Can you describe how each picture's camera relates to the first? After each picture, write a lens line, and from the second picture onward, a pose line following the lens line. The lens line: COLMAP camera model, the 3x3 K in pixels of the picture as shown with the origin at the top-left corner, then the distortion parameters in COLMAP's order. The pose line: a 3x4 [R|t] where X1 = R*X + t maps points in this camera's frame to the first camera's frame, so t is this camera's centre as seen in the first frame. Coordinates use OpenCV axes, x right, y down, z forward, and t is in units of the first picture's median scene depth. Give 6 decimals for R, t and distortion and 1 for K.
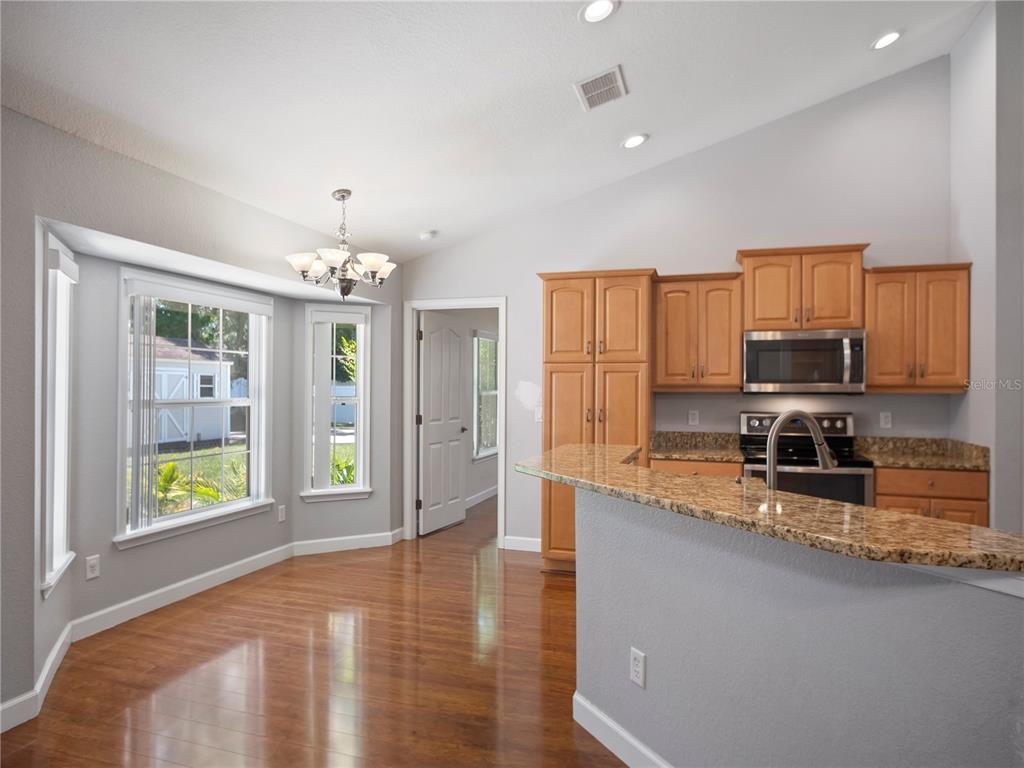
lens RADIAL K [[654.4, 0, 516.0], [0, 654.4, 384.5], [0, 0, 1]] dist [-0.021977, 0.002359]
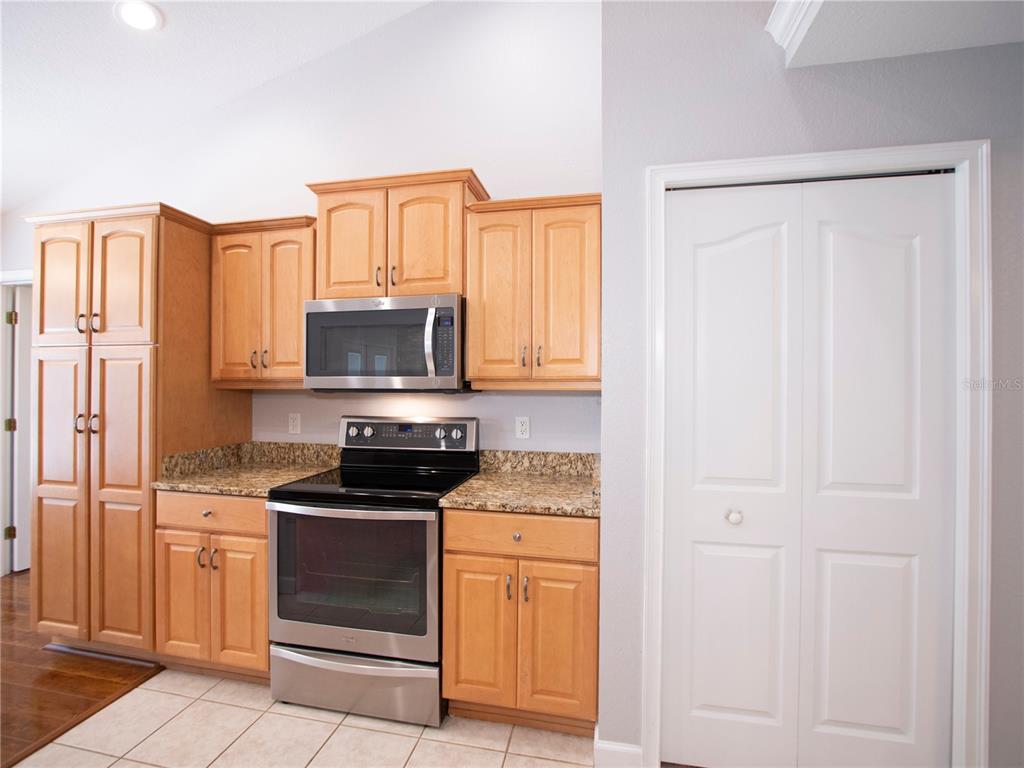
lens RADIAL K [[511.6, 0, 512.0], [0, 511.6, 384.0], [0, 0, 1]] dist [-0.020321, 0.000142]
pose [[0.994242, -0.000830, 0.107154, 0.497487], [0.000386, 0.999991, 0.004161, 0.004281], [-0.107157, -0.004096, 0.994234, 0.439047]]
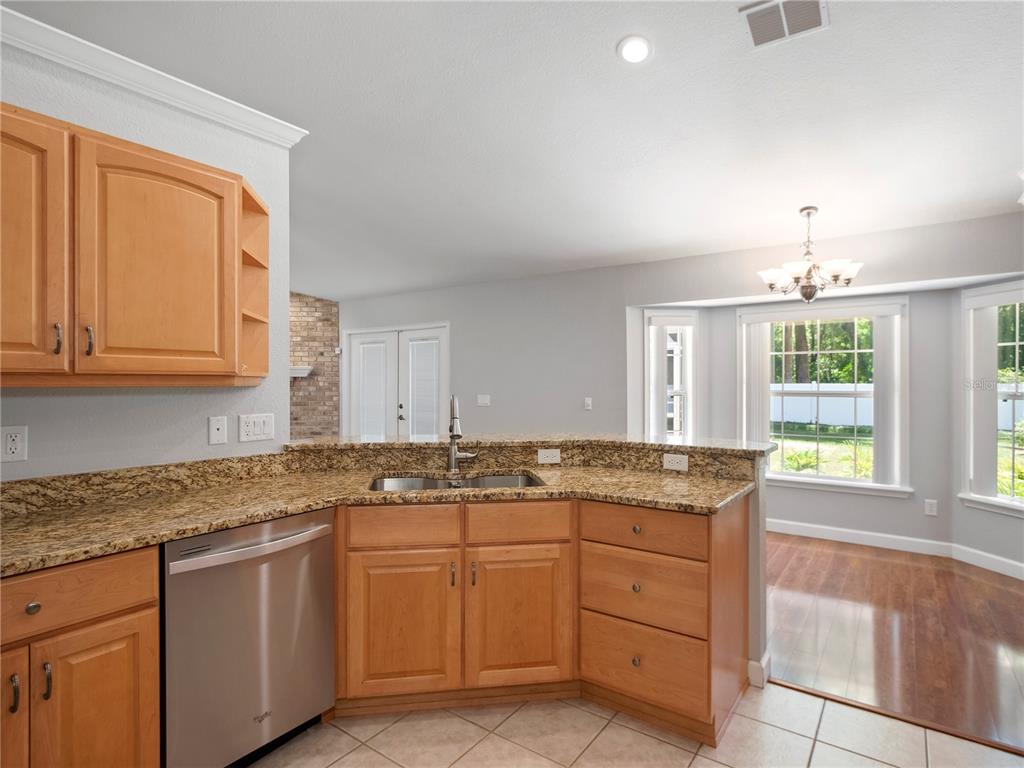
lens RADIAL K [[562.7, 0, 495.9], [0, 562.7, 381.4], [0, 0, 1]] dist [-0.002066, 0.000406]
pose [[-0.311331, -0.005954, -0.950283, 0.747374], [0.002440, 0.999972, -0.007065, 0.009818], [0.950298, -0.004518, -0.311308, 0.708347]]
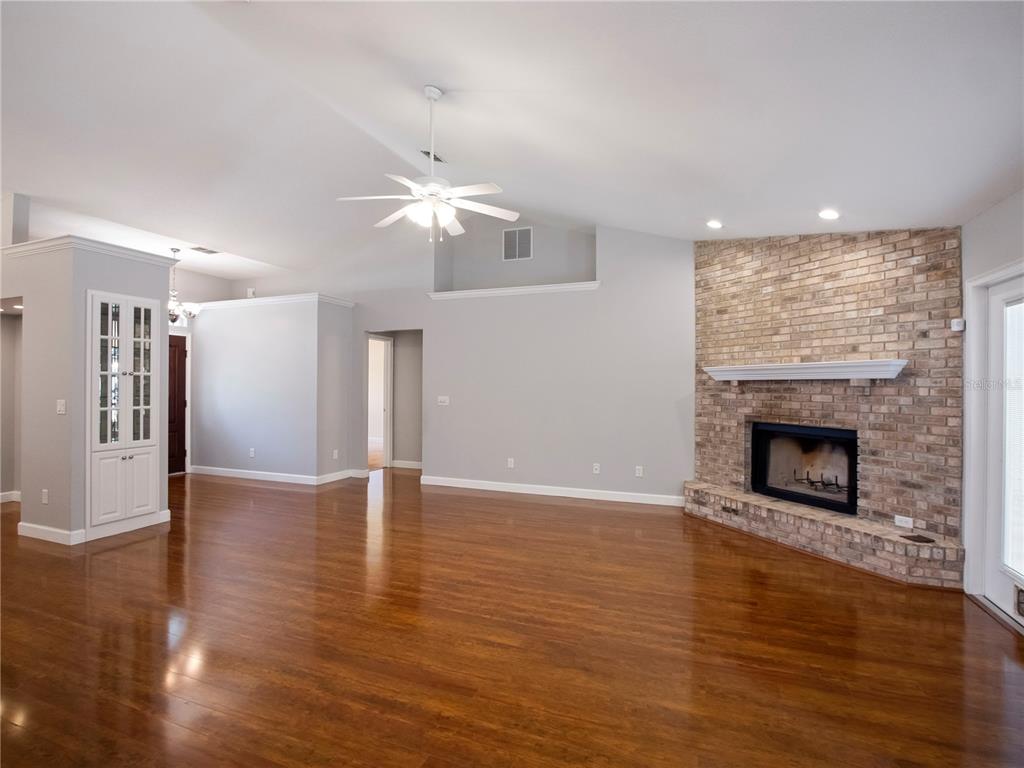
lens RADIAL K [[511.6, 0, 512.0], [0, 511.6, 384.0], [0, 0, 1]] dist [-0.020321, 0.000142]
pose [[-0.998092, -0.012528, 0.060454, -0.111425], [-0.013021, 0.999885, -0.007778, 0.006182], [-0.060349, -0.008550, -0.998141, 0.509969]]
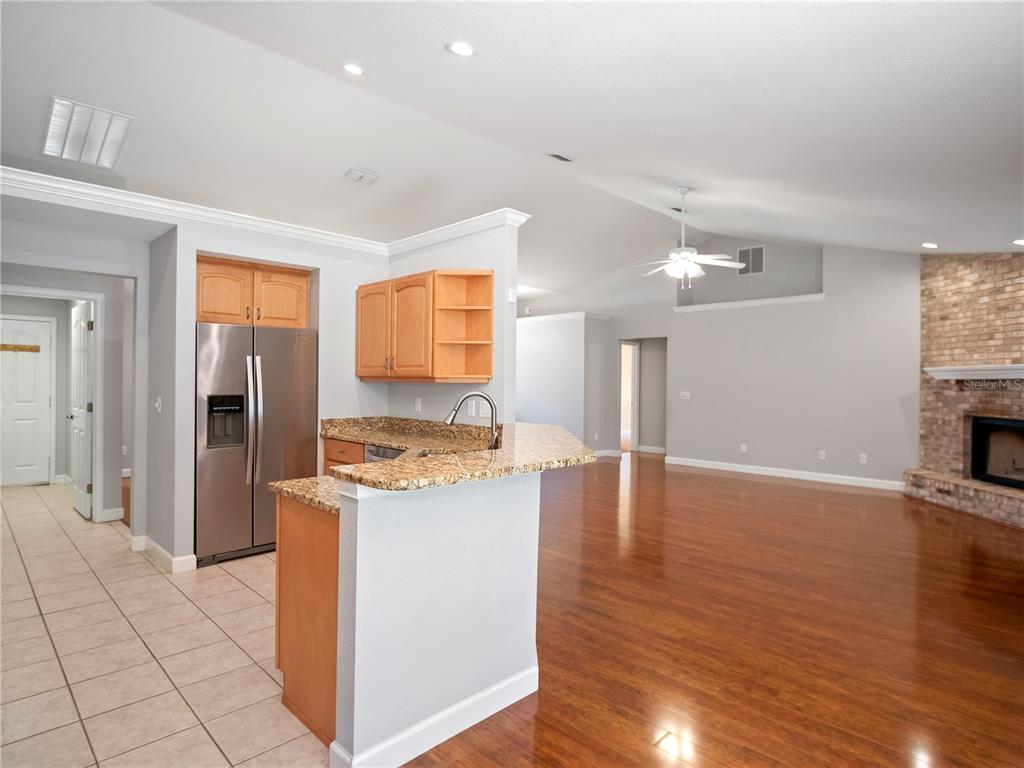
lens RADIAL K [[565.6, 0, 512.0], [0, 565.6, 384.0], [0, 0, 1]] dist [-0.025991, 0.011702]
pose [[-0.891695, -0.015960, 0.452355, -0.181831], [-0.015857, 0.999866, 0.004021, 0.006312], [-0.452358, -0.003587, -0.891829, 1.108833]]
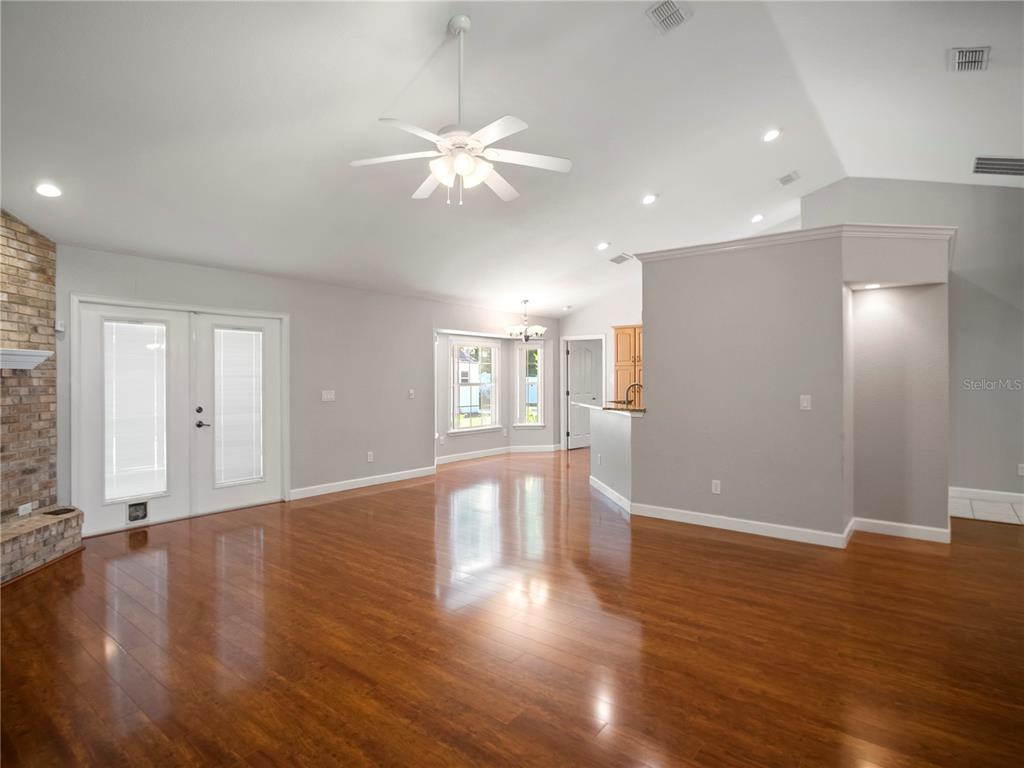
lens RADIAL K [[549.4, 0, 503.9], [0, 549.4, 377.5], [0, 0, 1]] dist [-0.030117, 0.012791]
pose [[0.934484, -0.006512, -0.355947, 0.367980], [0.007367, 0.999972, 0.001047, 0.000810], [0.355930, -0.003601, 0.934506, -0.912730]]
